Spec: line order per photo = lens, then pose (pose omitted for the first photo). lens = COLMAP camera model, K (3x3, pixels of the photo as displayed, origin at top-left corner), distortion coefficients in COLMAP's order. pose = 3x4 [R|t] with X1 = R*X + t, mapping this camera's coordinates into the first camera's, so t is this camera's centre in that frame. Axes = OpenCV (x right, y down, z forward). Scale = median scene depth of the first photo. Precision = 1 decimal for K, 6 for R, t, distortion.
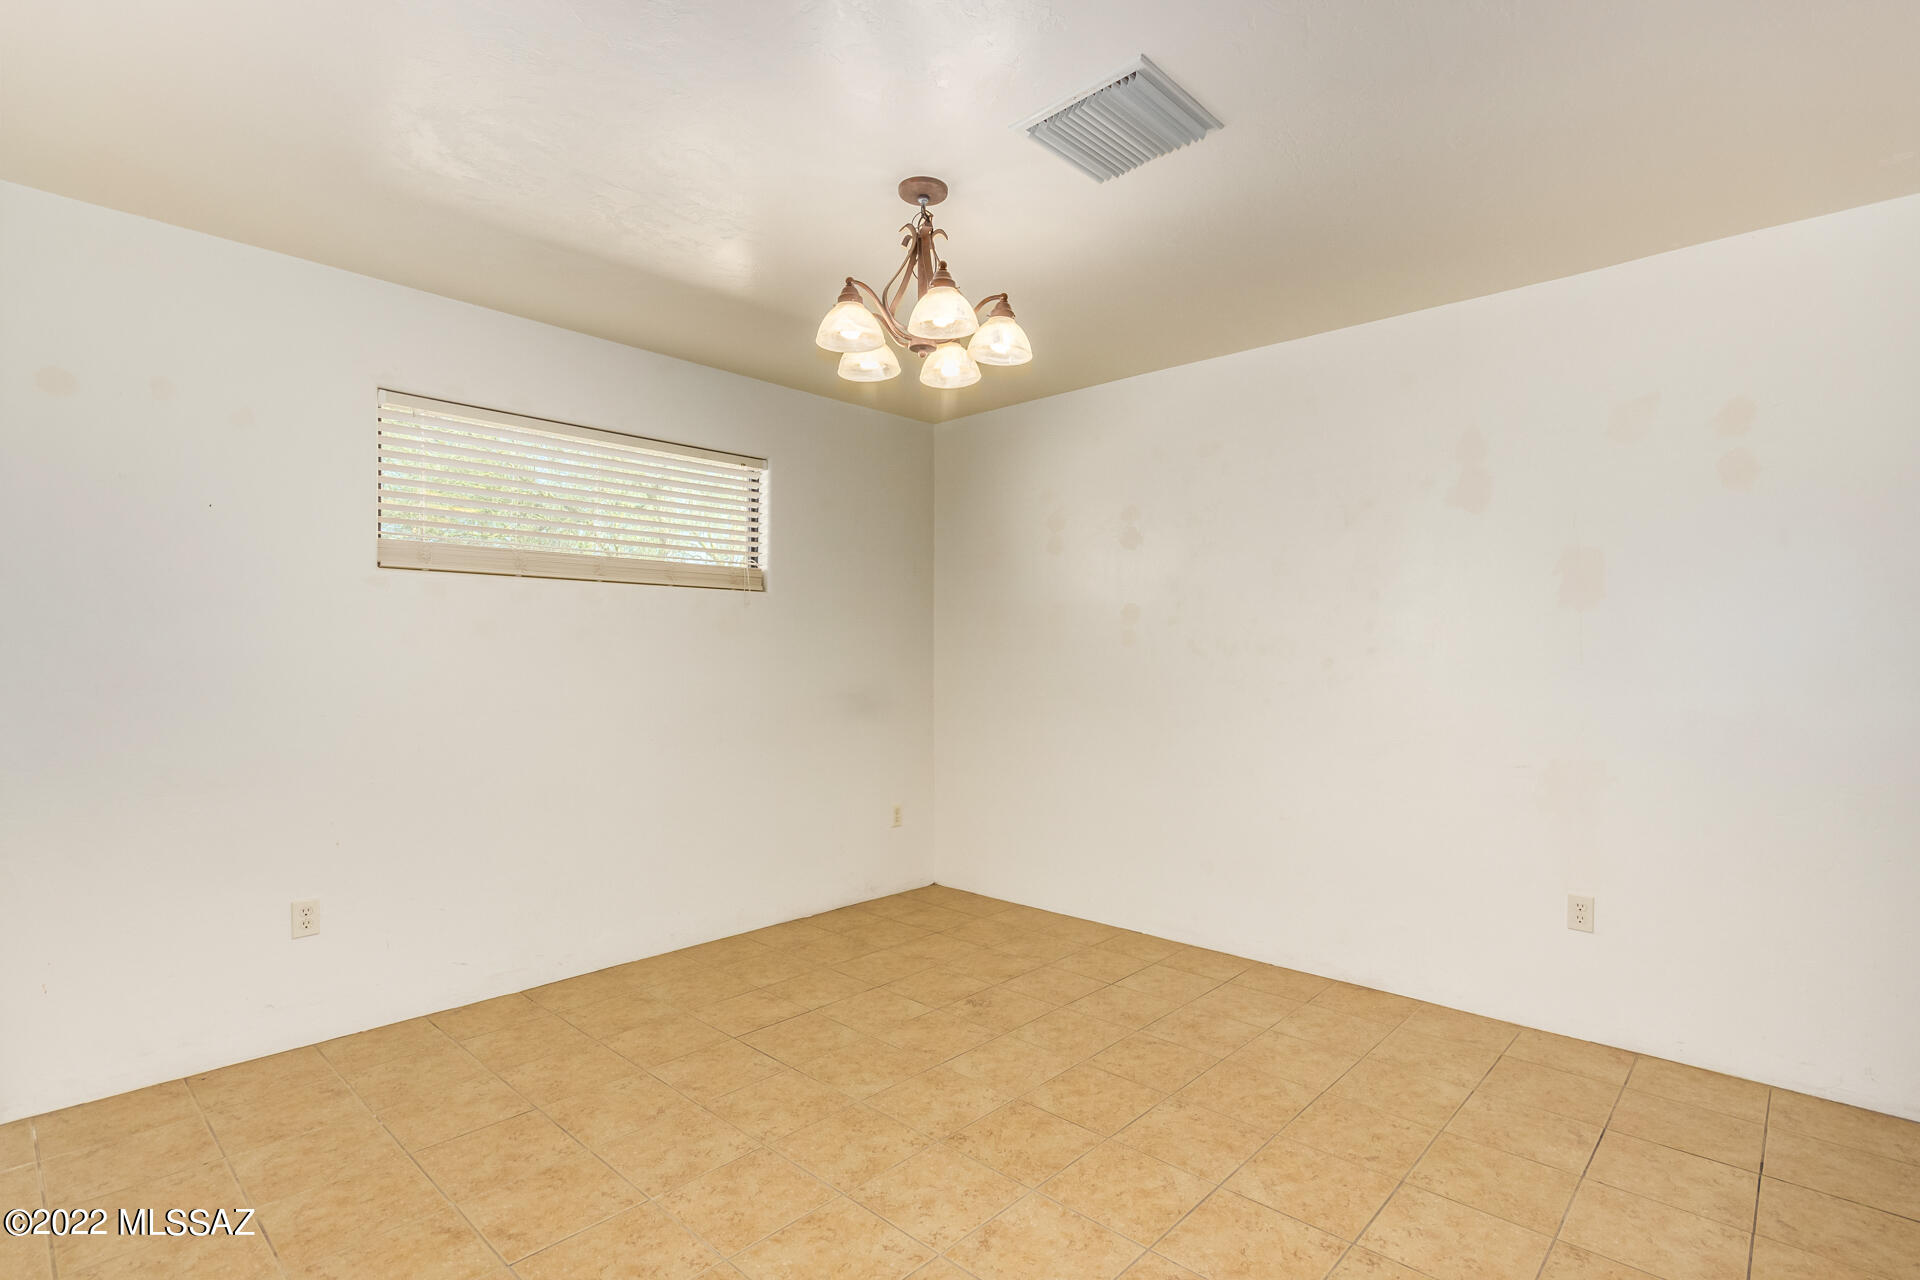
lens RADIAL K [[885.3, 0, 952.5], [0, 885.3, 641.9], [0, 0, 1]] dist [0.002526, -0.000011]
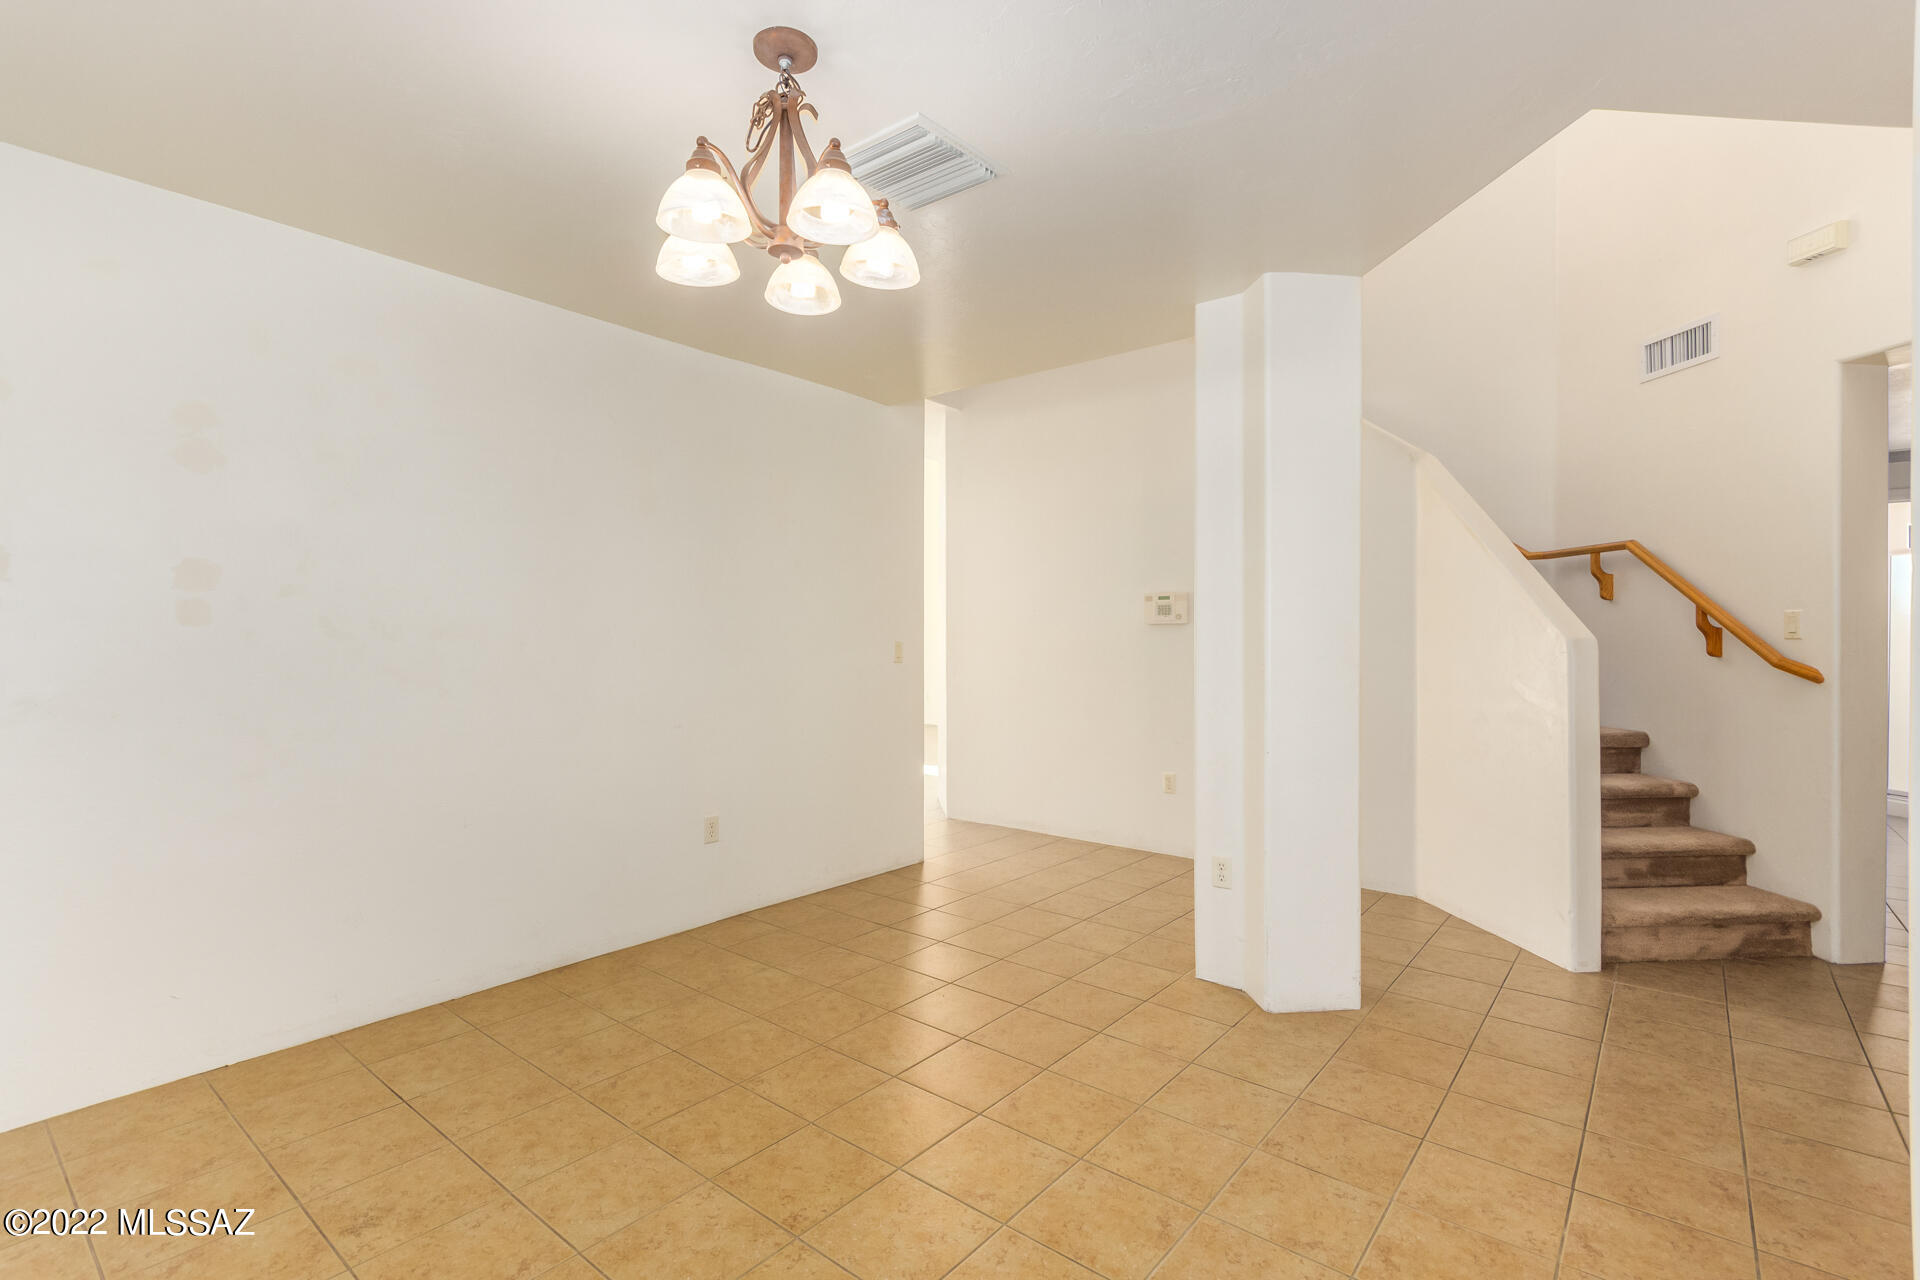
lens RADIAL K [[885.3, 0, 949.0], [0, 885.3, 637.4], [0, 0, 1]] dist [0.002526, -0.000011]
pose [[-0.051035, -0.003501, 0.998691, -0.619890], [-0.016955, 0.999853, 0.002638, 0.001387], [-0.998553, -0.016798, -0.051087, 0.668867]]
